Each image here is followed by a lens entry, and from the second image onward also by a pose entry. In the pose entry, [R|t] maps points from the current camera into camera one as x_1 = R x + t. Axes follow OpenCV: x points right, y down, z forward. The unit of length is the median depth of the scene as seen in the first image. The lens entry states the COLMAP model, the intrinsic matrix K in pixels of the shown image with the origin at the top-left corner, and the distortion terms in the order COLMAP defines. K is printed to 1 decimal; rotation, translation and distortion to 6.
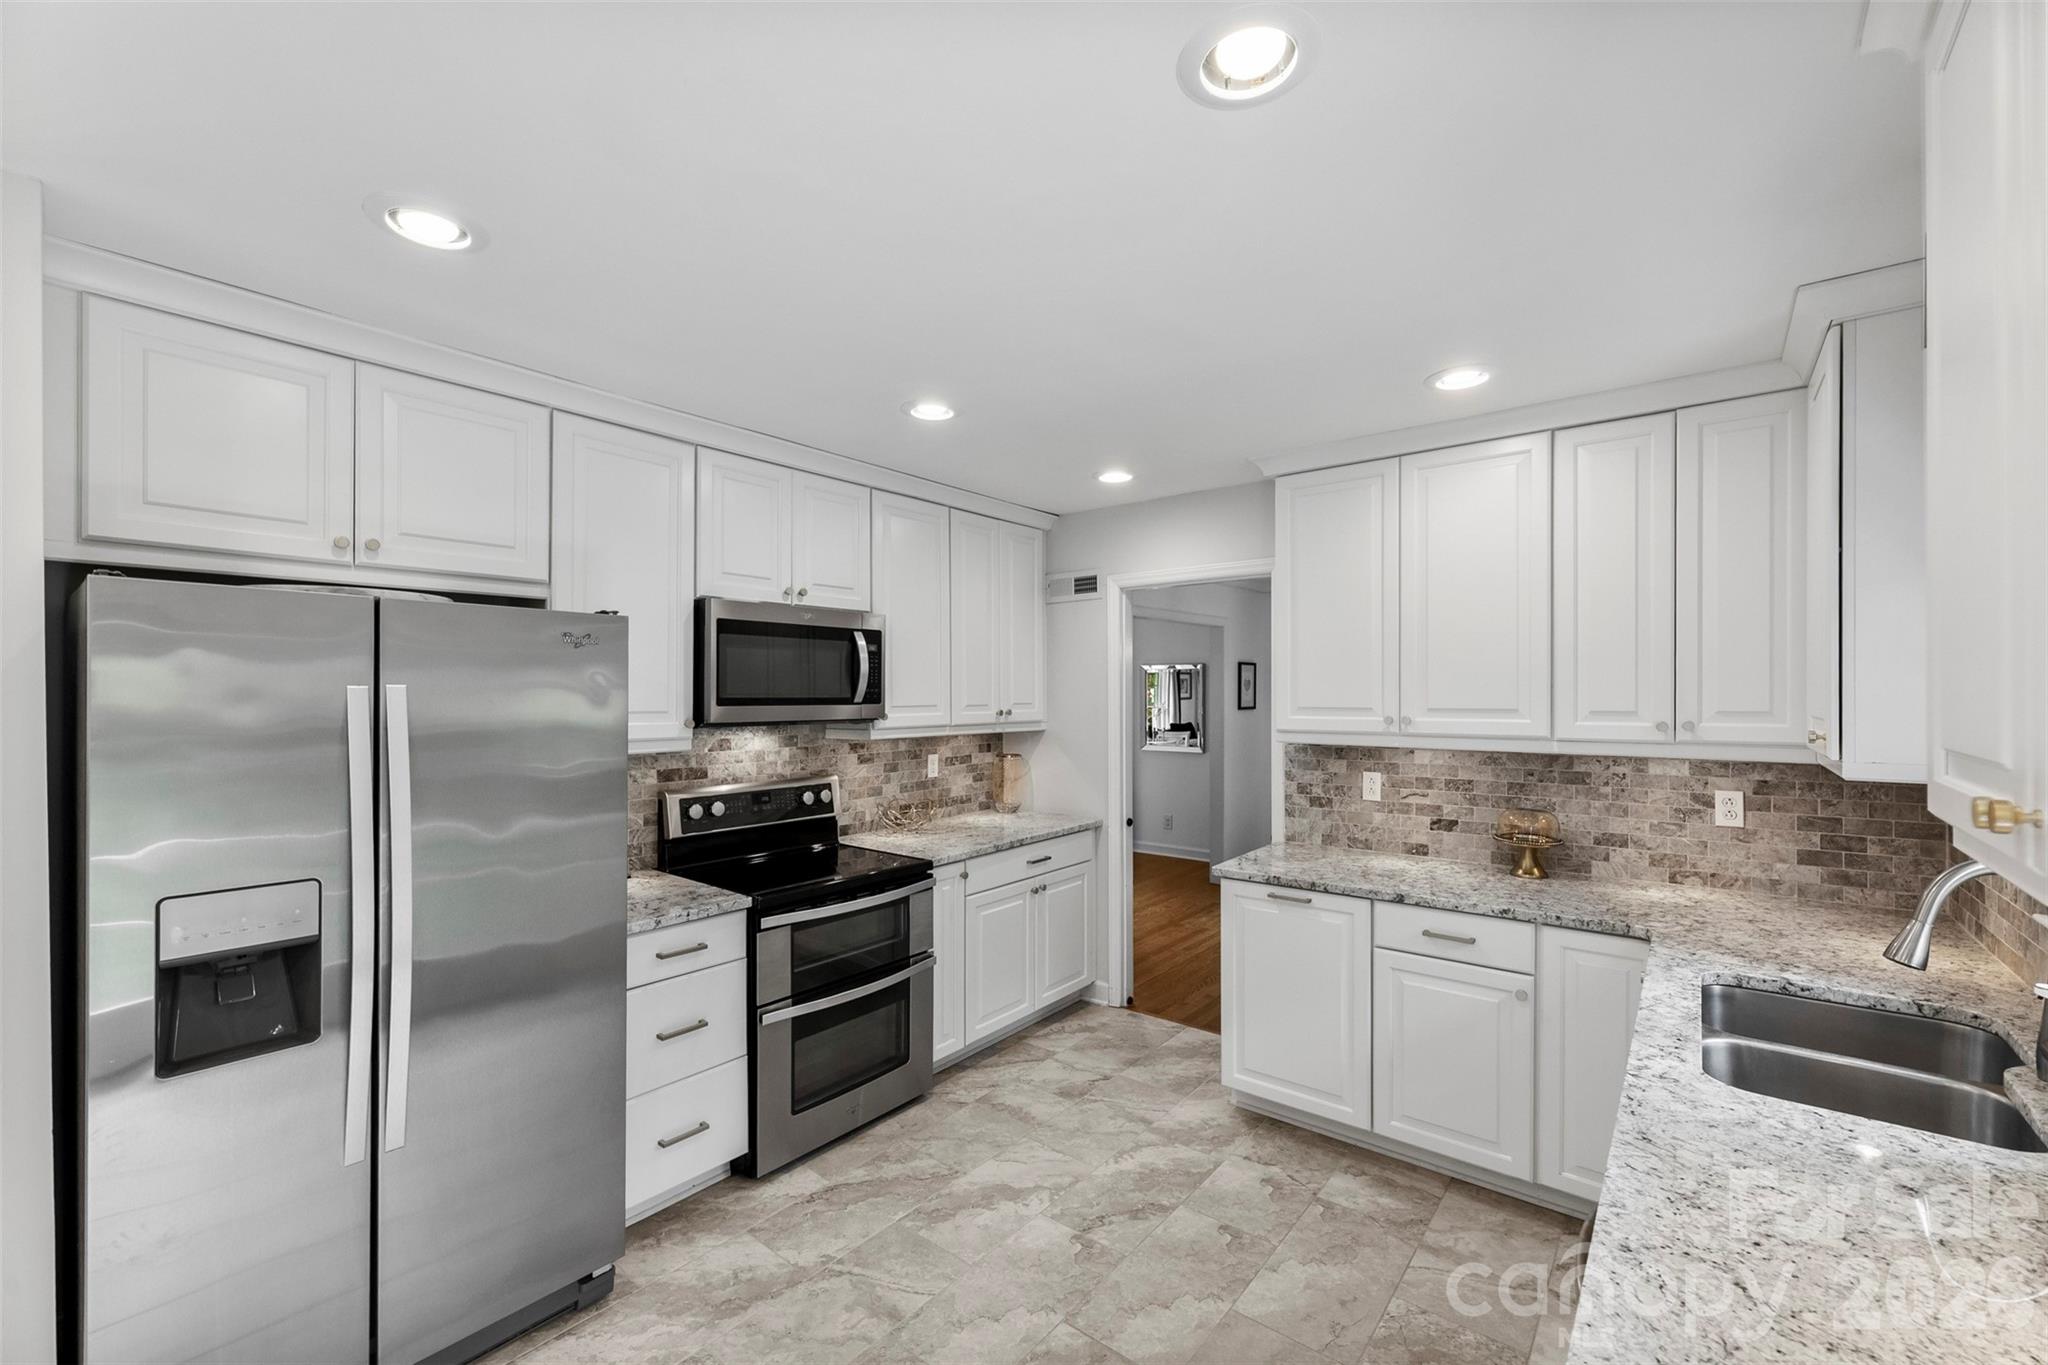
lens RADIAL K [[827.3, 0, 1044.1], [0, 827.3, 700.6], [0, 0, 1]] dist [0.000318, 0.000803]
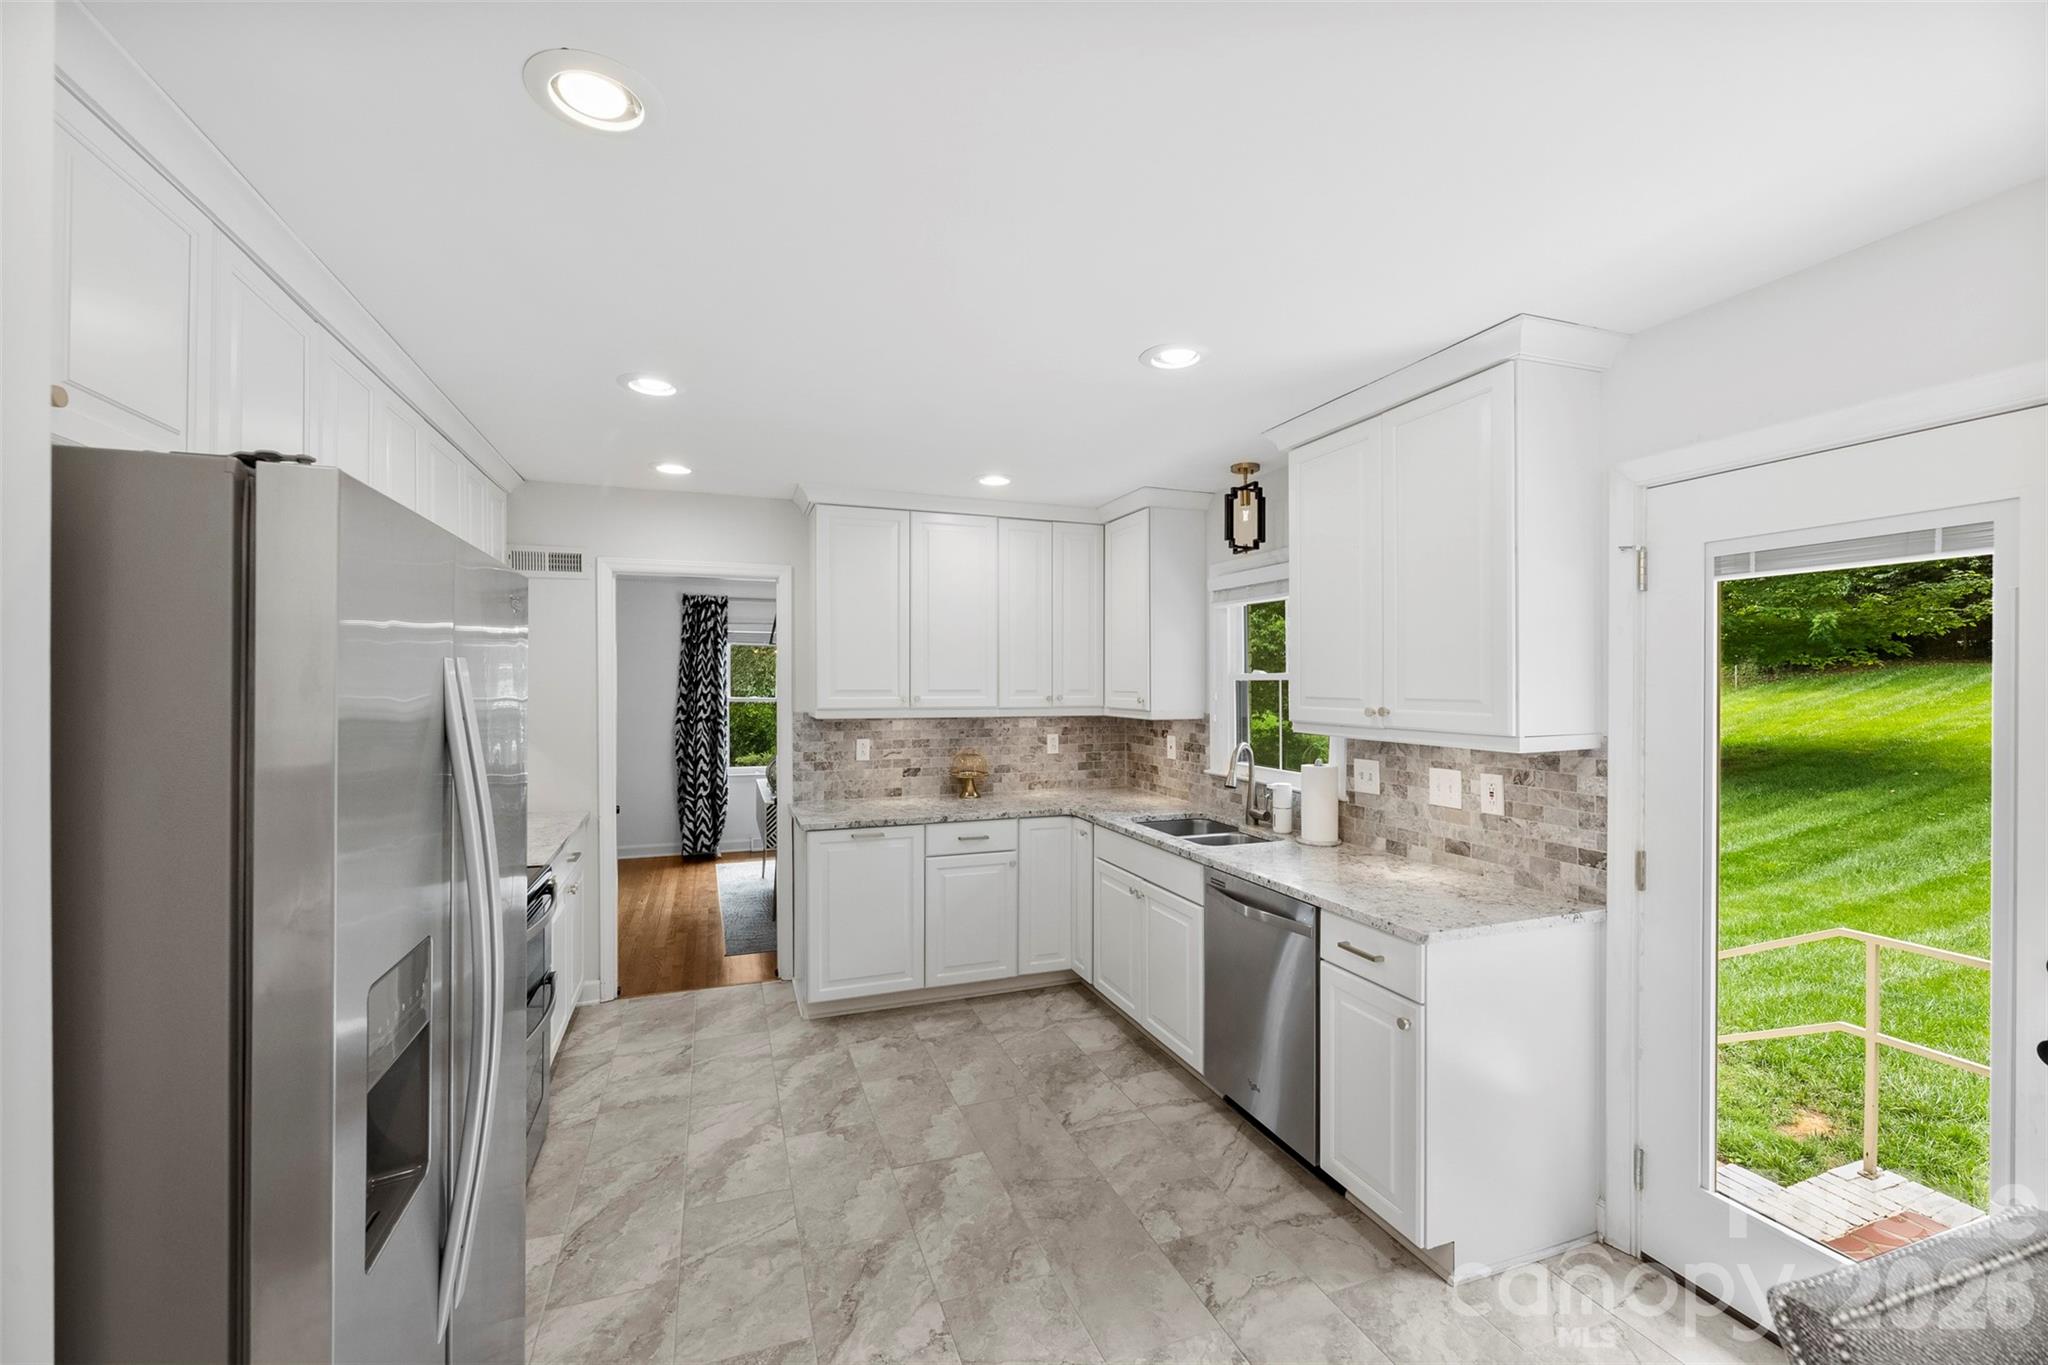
lens RADIAL K [[827.3, 0, 1006.5], [0, 827.3, 685.6], [0, 0, 1]] dist [0.000318, 0.000803]
pose [[0.526234, -0.004136, 0.850330, -0.699911], [0.005342, 0.999985, 0.001558, 0.000329], [-0.850323, 0.003723, 0.526248, 0.124233]]
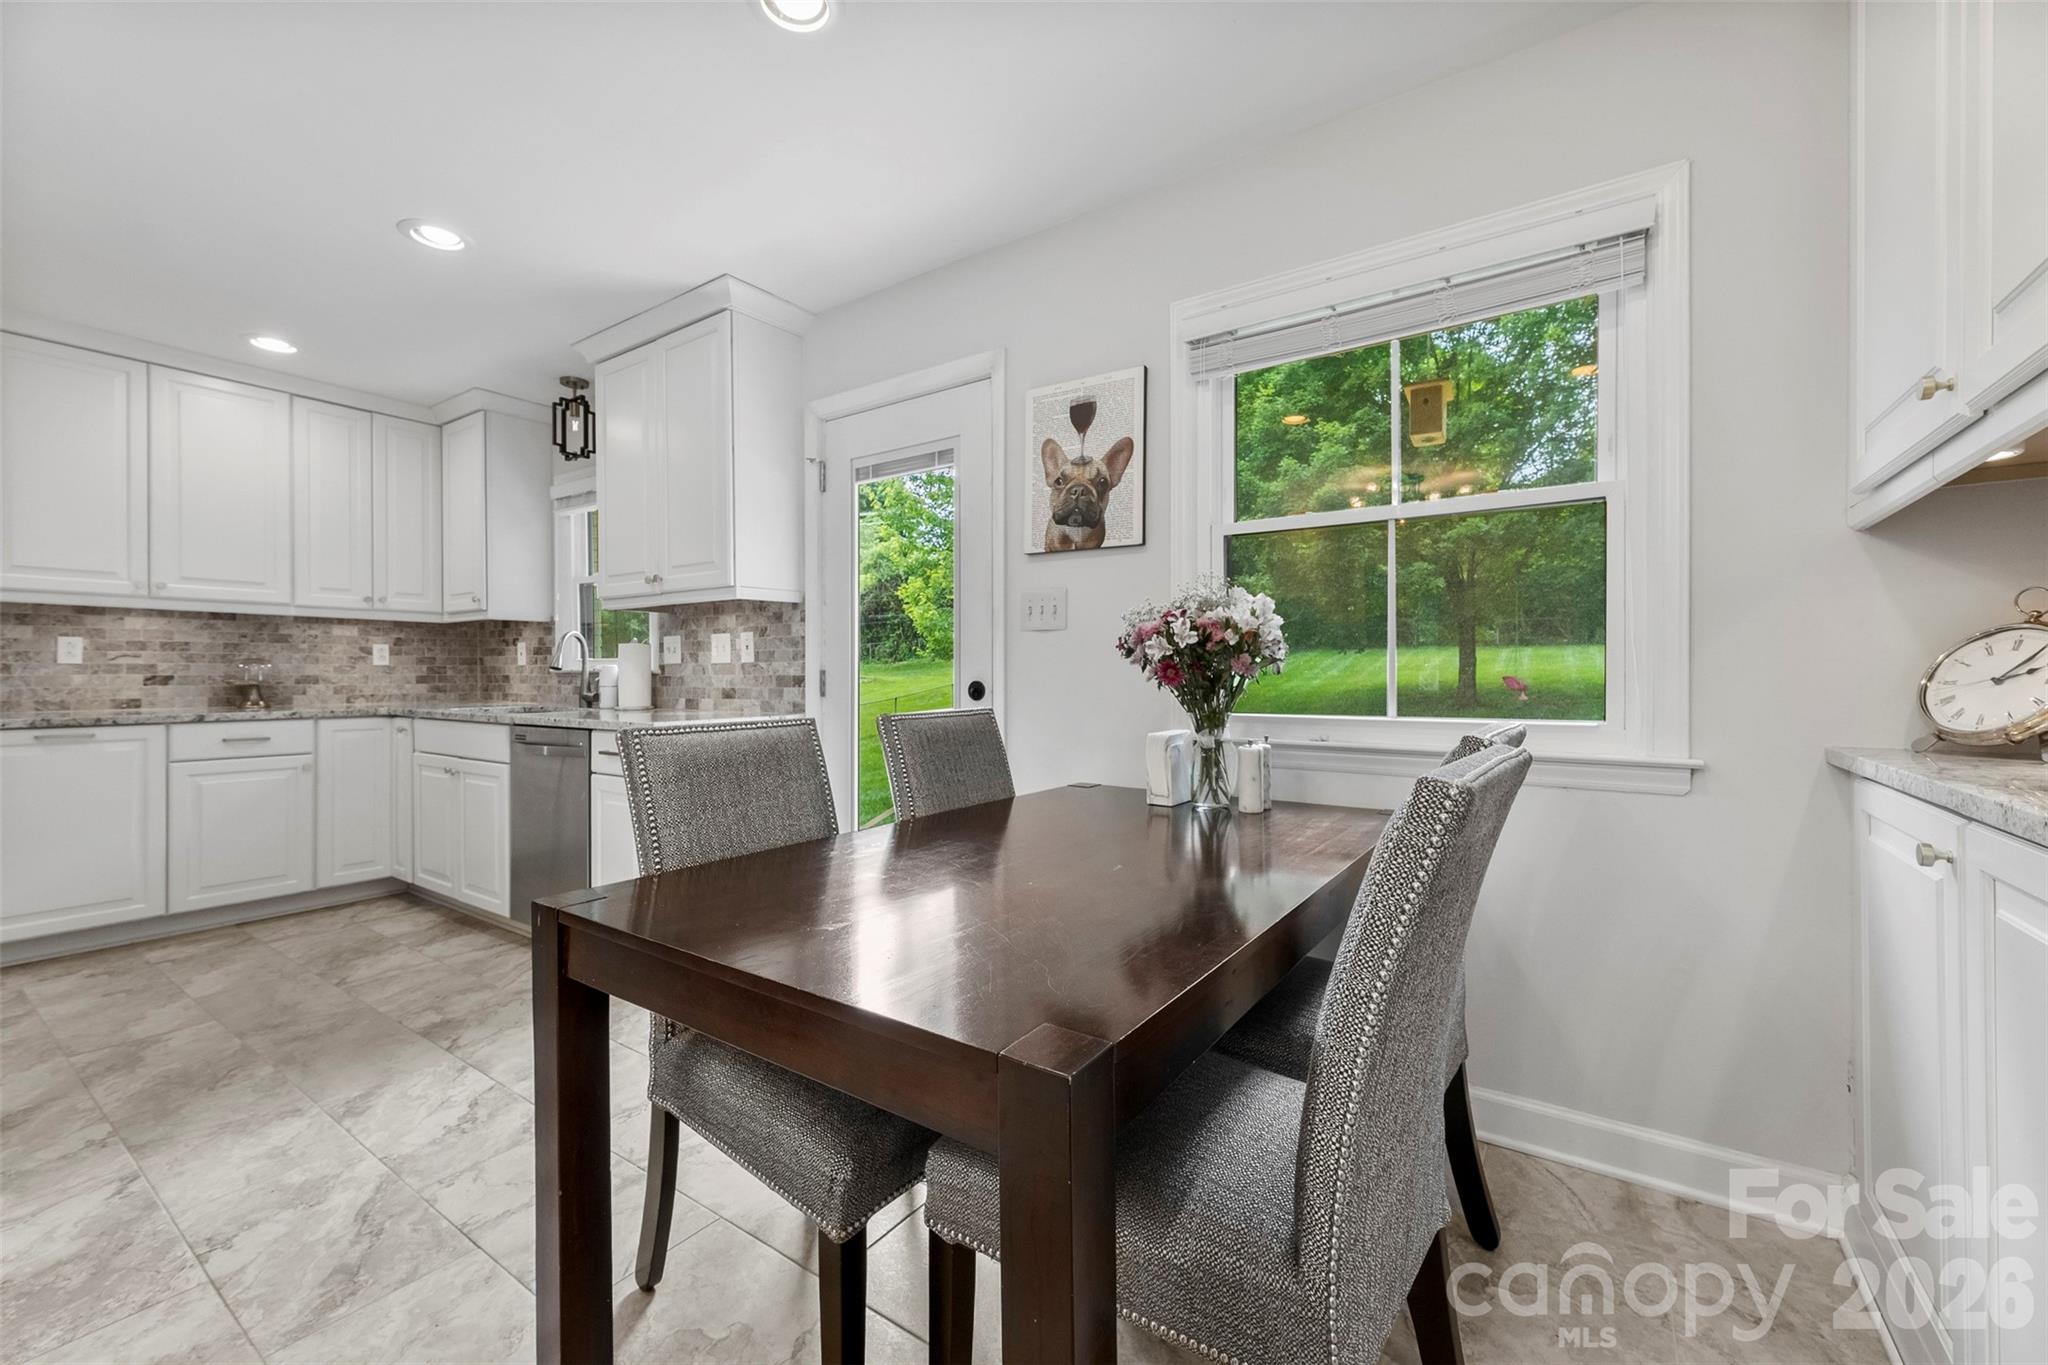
lens RADIAL K [[827.3, 0, 1027.6], [0, 827.3, 676.6], [0, 0, 1]] dist [0.000318, 0.000803]
pose [[-0.075213, 0.000097, 0.997167, -0.875138], [0.011603, 0.999932, 0.000778, 0.173775], [-0.997100, 0.011628, -0.075209, -0.170640]]
